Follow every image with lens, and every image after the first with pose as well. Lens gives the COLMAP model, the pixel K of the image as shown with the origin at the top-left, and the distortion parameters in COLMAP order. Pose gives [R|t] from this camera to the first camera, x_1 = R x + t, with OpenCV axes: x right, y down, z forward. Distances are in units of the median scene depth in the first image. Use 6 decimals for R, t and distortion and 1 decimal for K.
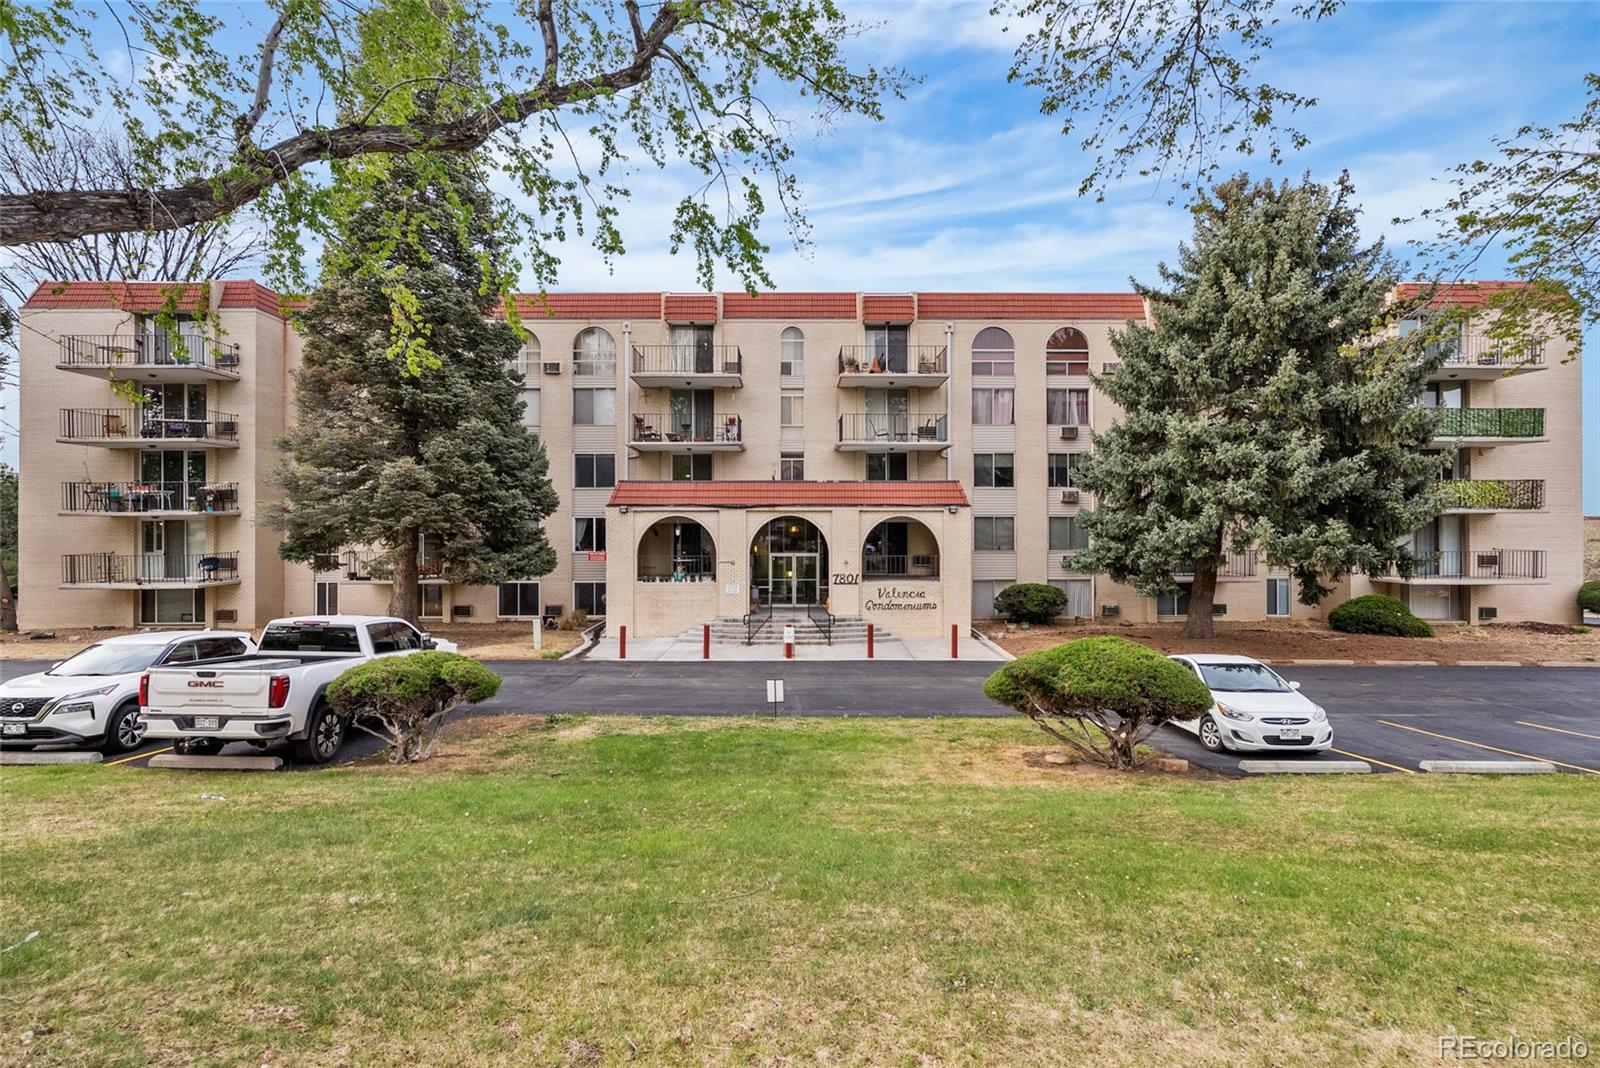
lens RADIAL K [[795.1, 0, 805.9], [0, 795.1, 534.1], [0, 0, 1]] dist [-0.004460, -0.000067]
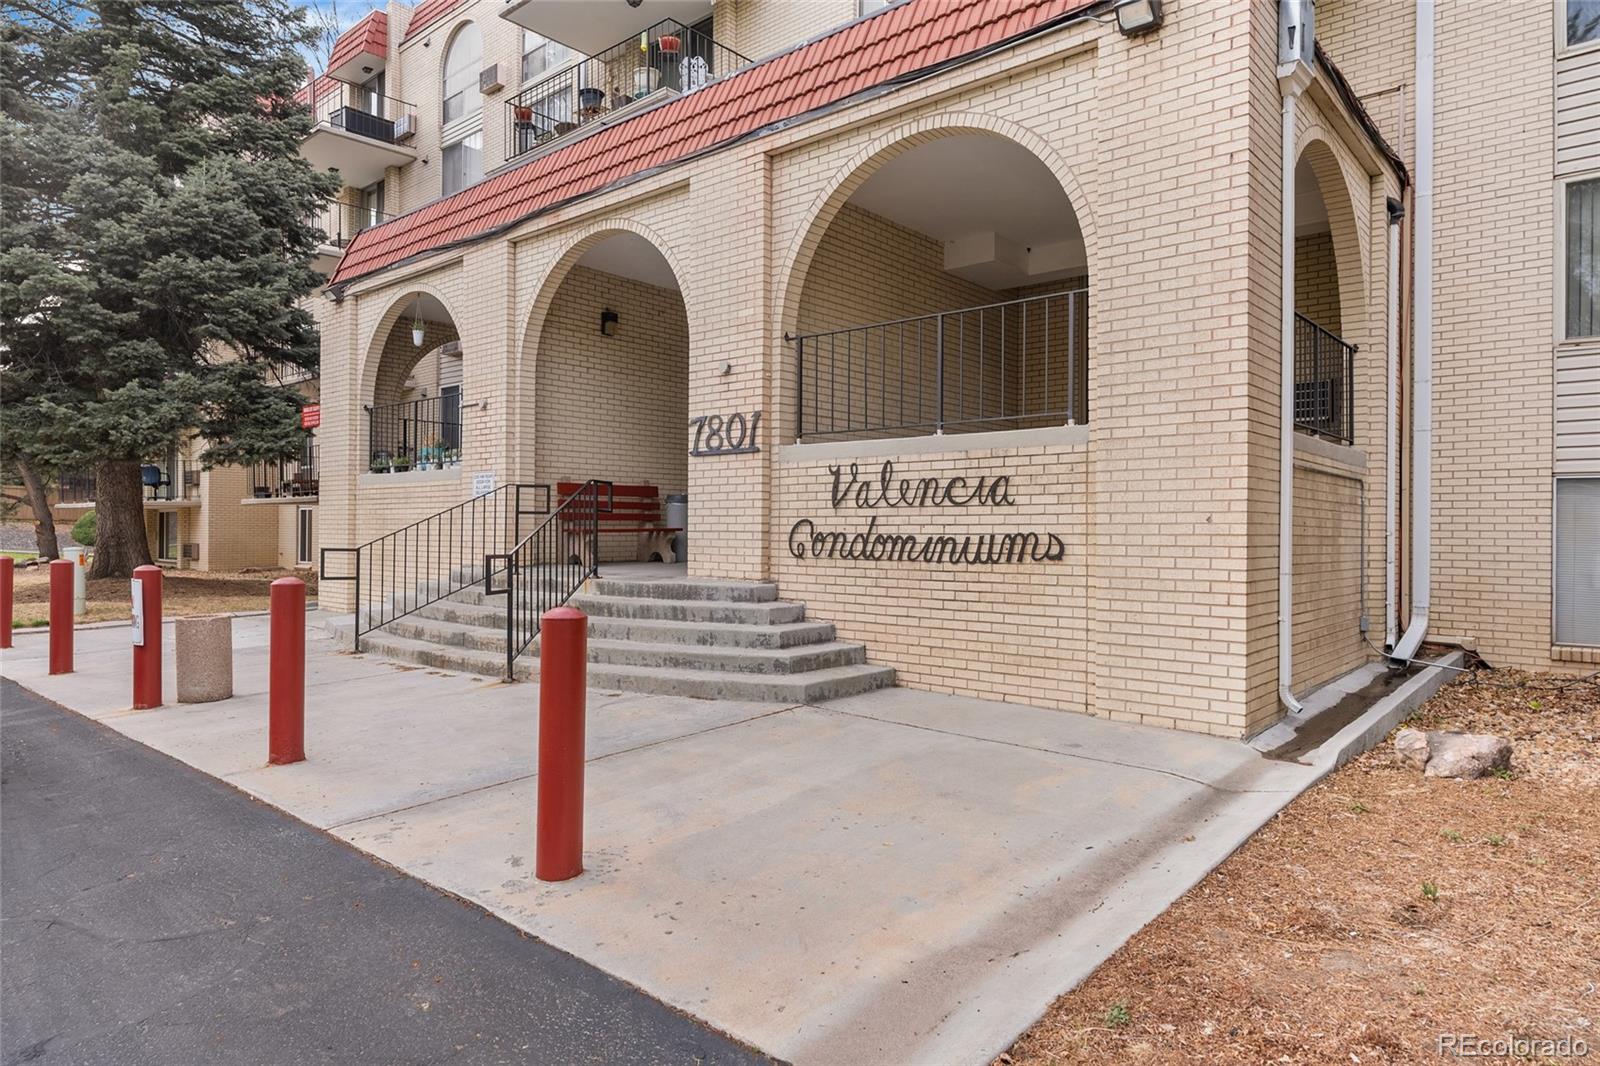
lens RADIAL K [[987.1, 0, 773.7], [0, 987.1, 515.0], [0, 0, 1]] dist [0.003151, 0.002563]
pose [[0.739189, -0.005387, -0.673477, 0.262957], [-0.004856, 0.999899, -0.013329, 0.082644], [0.673481, 0.013123, 0.739088, 0.746105]]
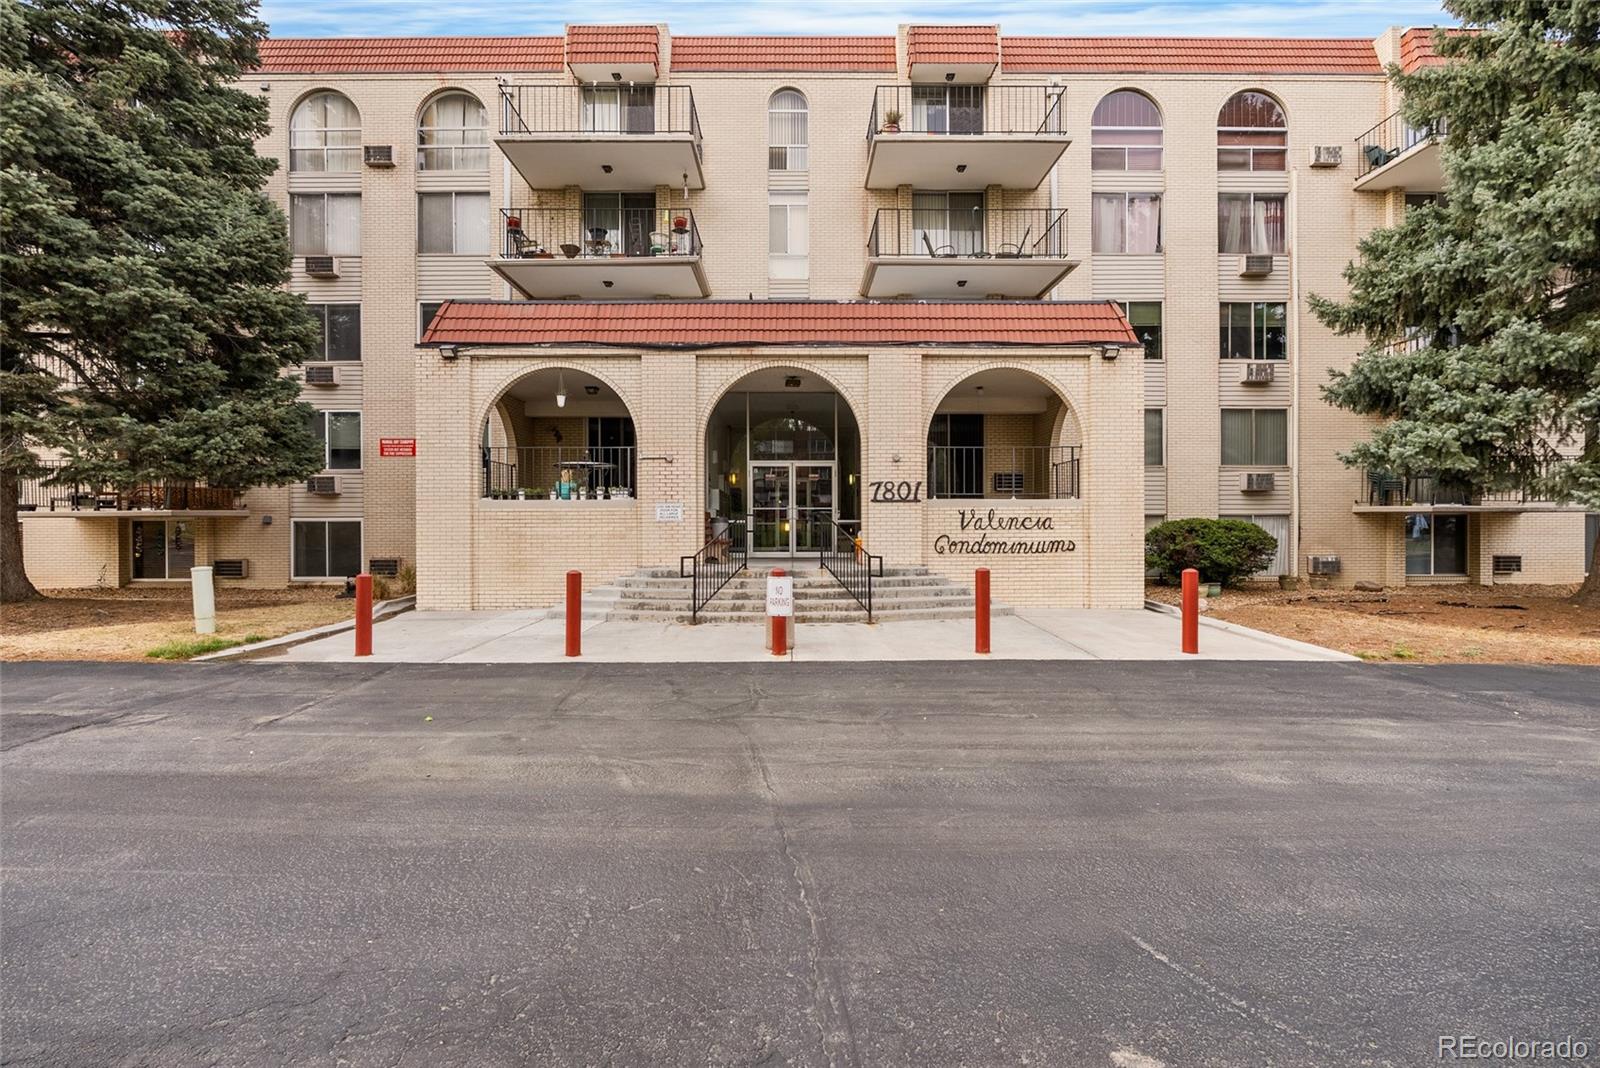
lens RADIAL K [[717.2, 0, 801.8], [0, 717.2, 537.1], [0, 0, 1]] dist [-0.006949, 0.000767]
pose [[0.999994, -0.002610, -0.002077, -0.007630], [0.002633, 0.999932, 0.011345, 0.076188], [0.002047, -0.011350, 0.999933, 0.527014]]
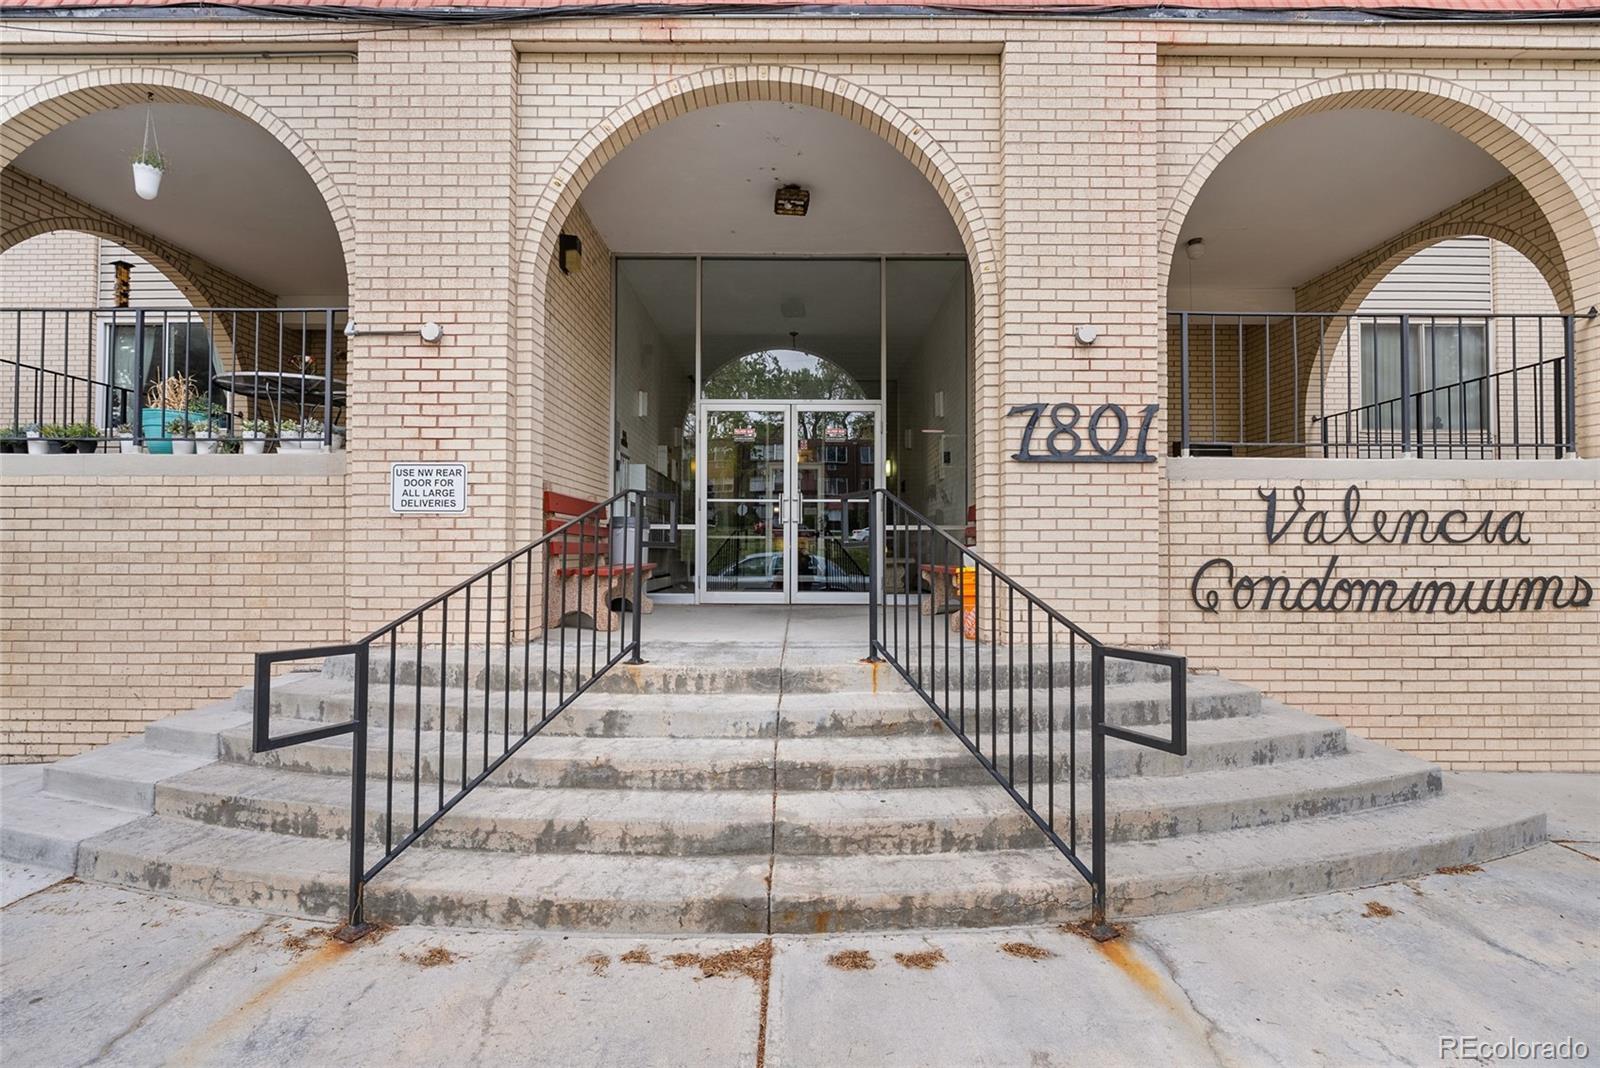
lens RADIAL K [[717.2, 0, 805.7], [0, 717.2, 538.3], [0, 0, 1]] dist [-0.006949, 0.000767]
pose [[0.999986, 0.003936, -0.003601, -0.009105], [-0.004004, 0.999811, -0.019040, 0.078903], [0.003526, 0.019054, 0.999812, 0.810345]]
